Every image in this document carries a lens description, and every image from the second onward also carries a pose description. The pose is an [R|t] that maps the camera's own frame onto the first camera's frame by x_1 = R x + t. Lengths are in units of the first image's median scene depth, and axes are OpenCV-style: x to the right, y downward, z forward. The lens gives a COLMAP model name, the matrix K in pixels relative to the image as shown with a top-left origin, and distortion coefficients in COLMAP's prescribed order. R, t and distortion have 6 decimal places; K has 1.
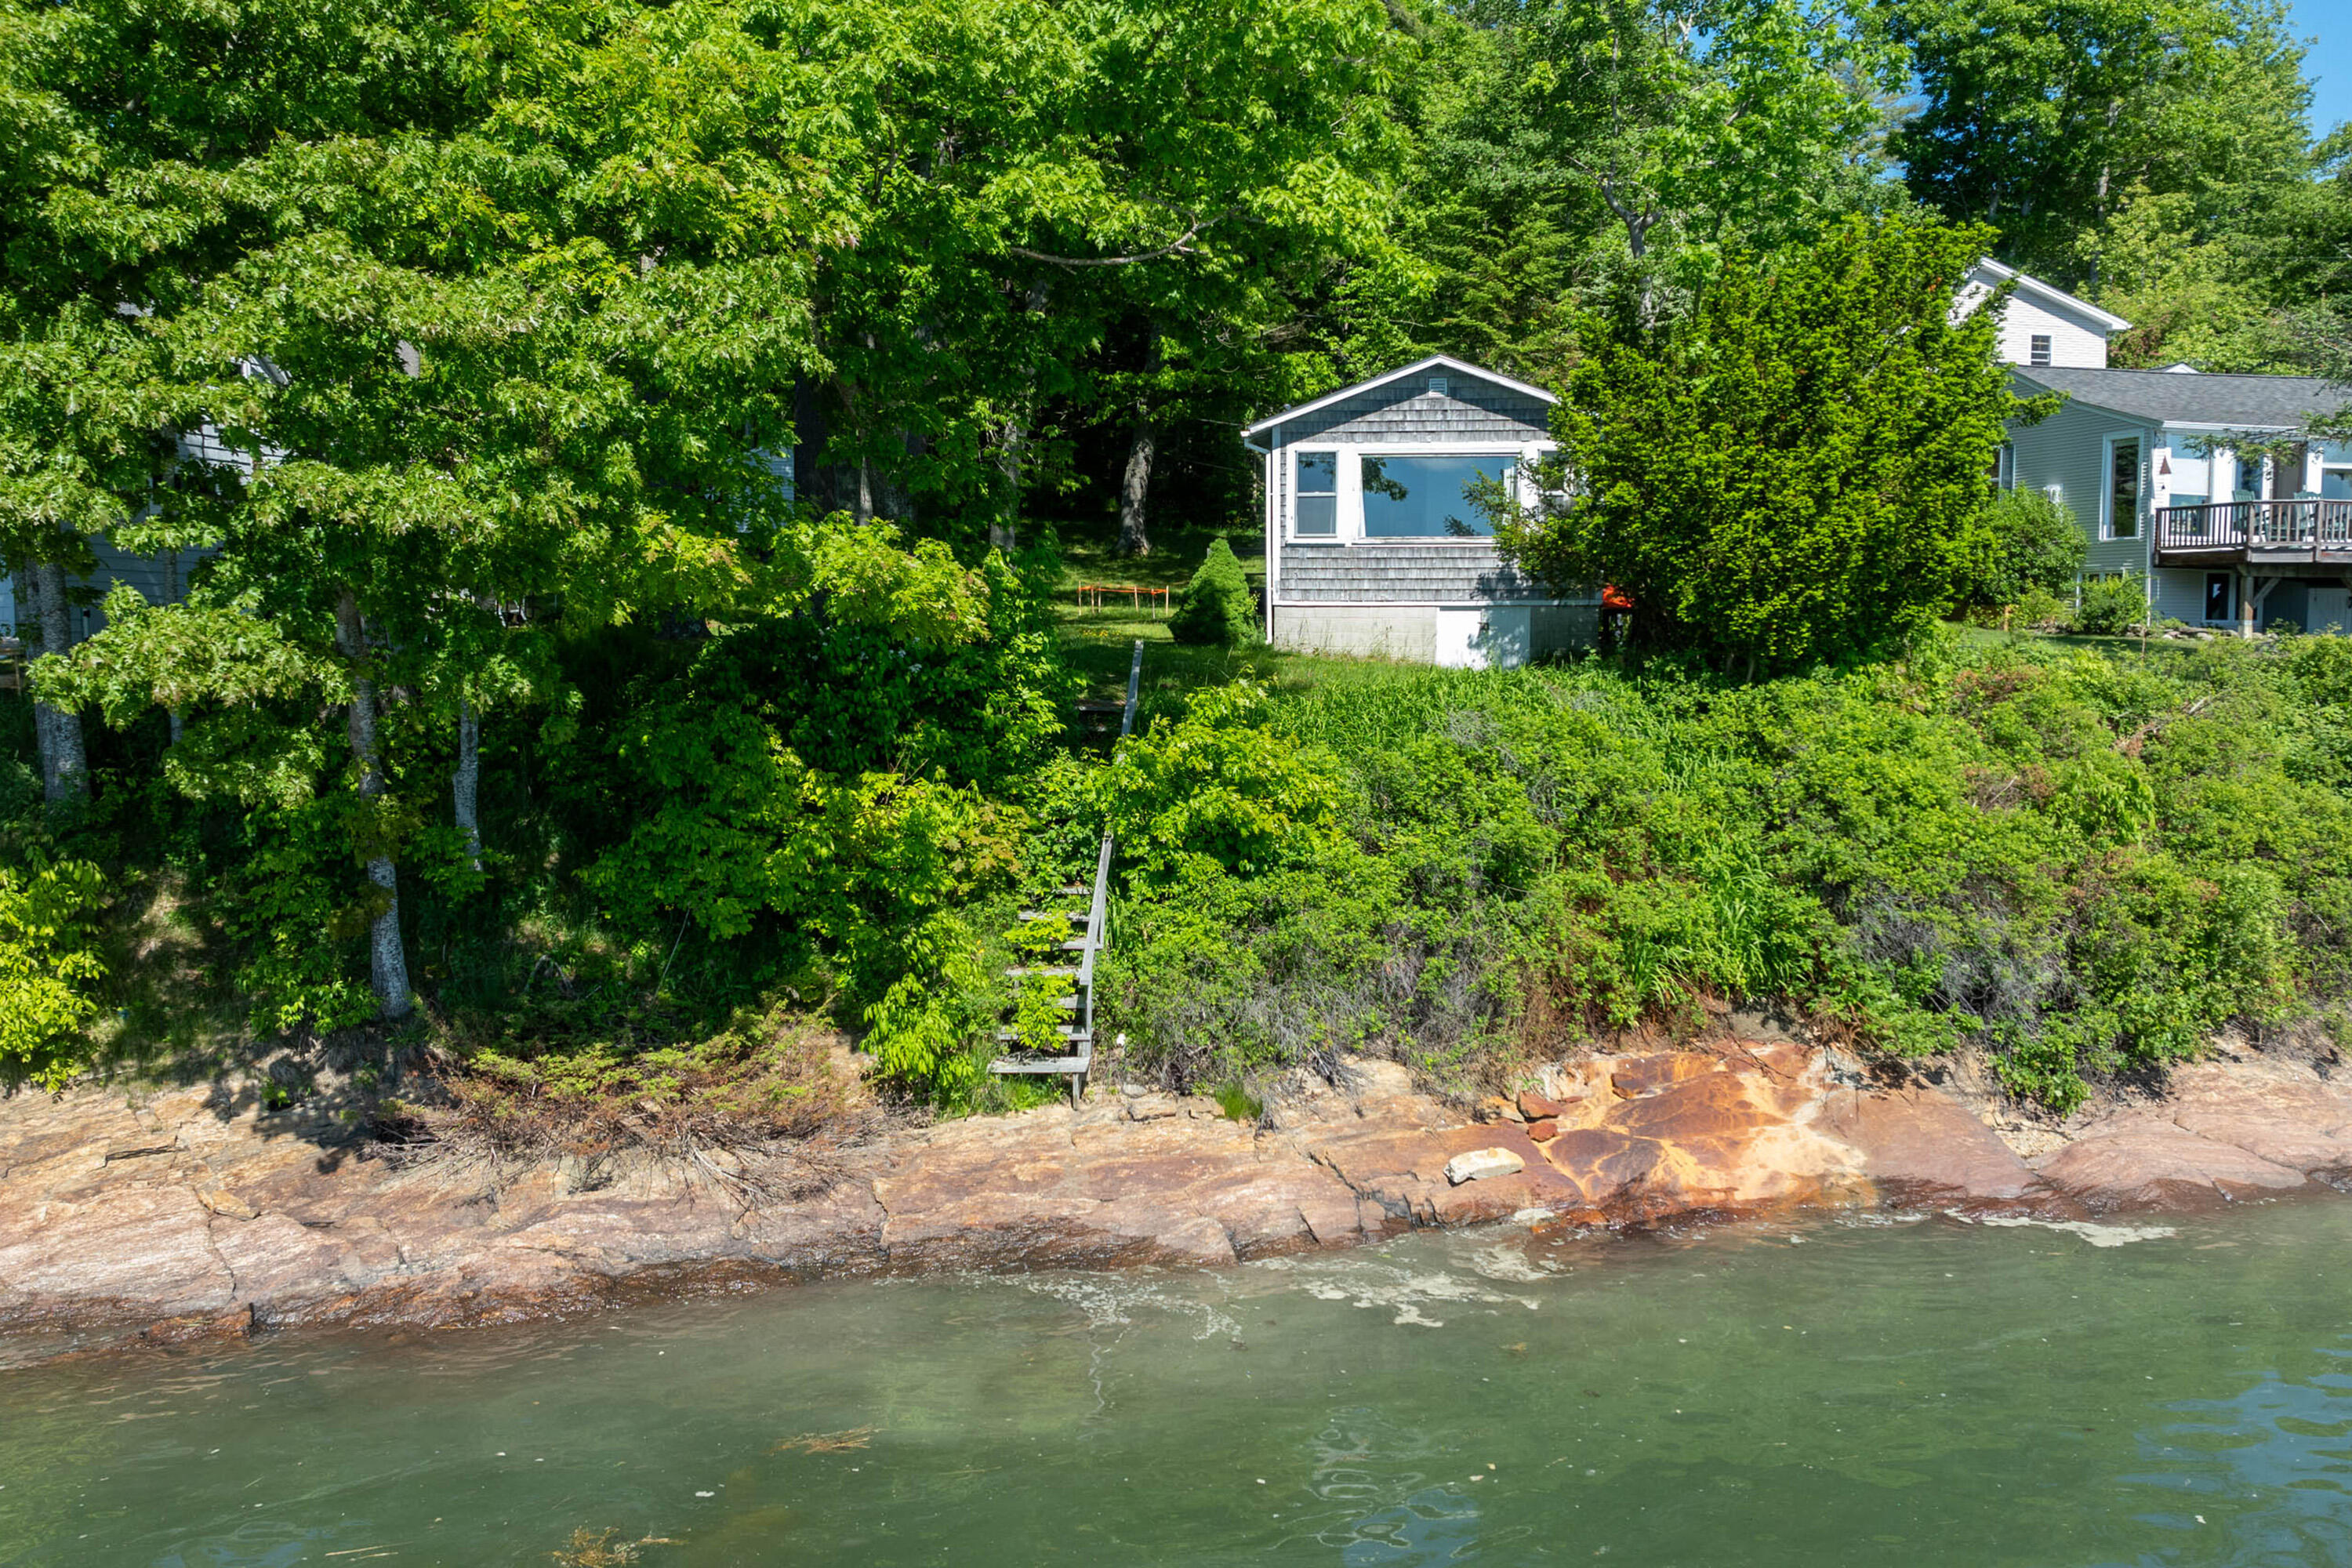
lens RADIAL K [[2045.8, 0, 1205.9], [0, 2045.8, 778.9], [0, 0, 1]] dist [-0.036532, -0.005707]
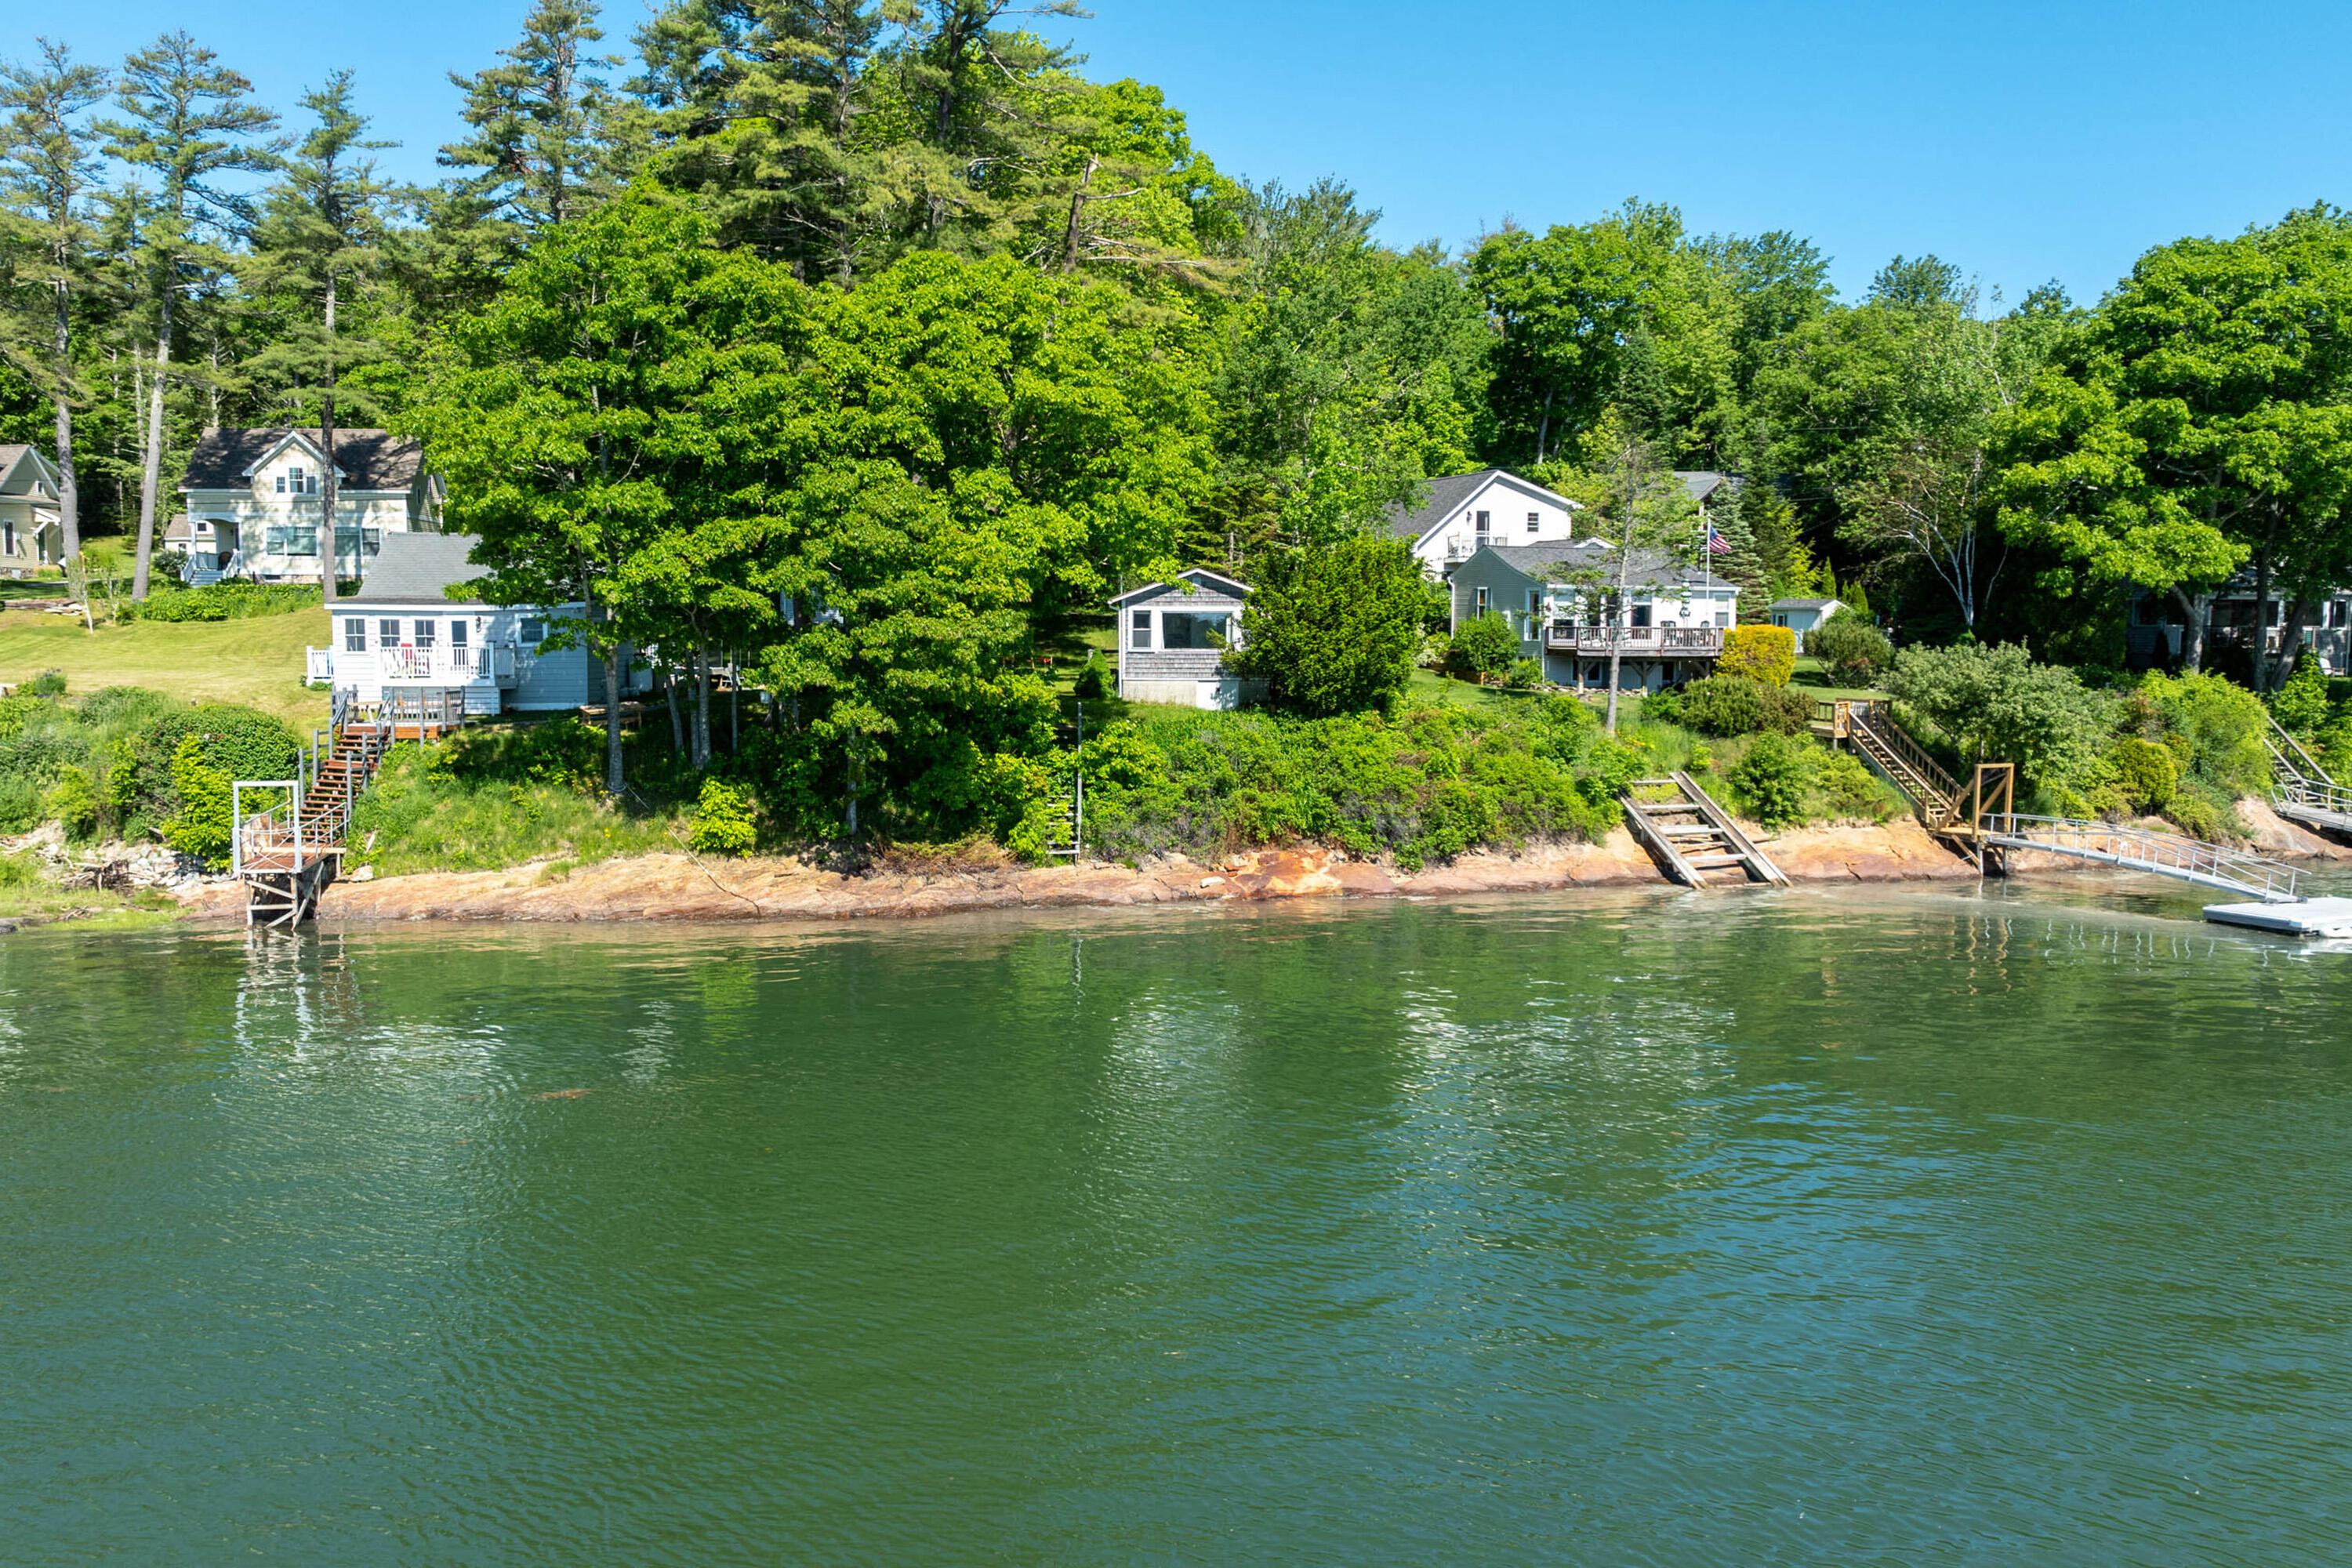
lens RADIAL K [[2045.8, 0, 1205.9], [0, 2045.8, 778.9], [0, 0, 1]] dist [-0.036532, -0.005707]
pose [[0.993299, -0.004892, 0.115466, -0.200323], [0.004748, 0.999988, 0.001515, 0.028517], [-0.115472, -0.000956, 0.993310, -1.809206]]
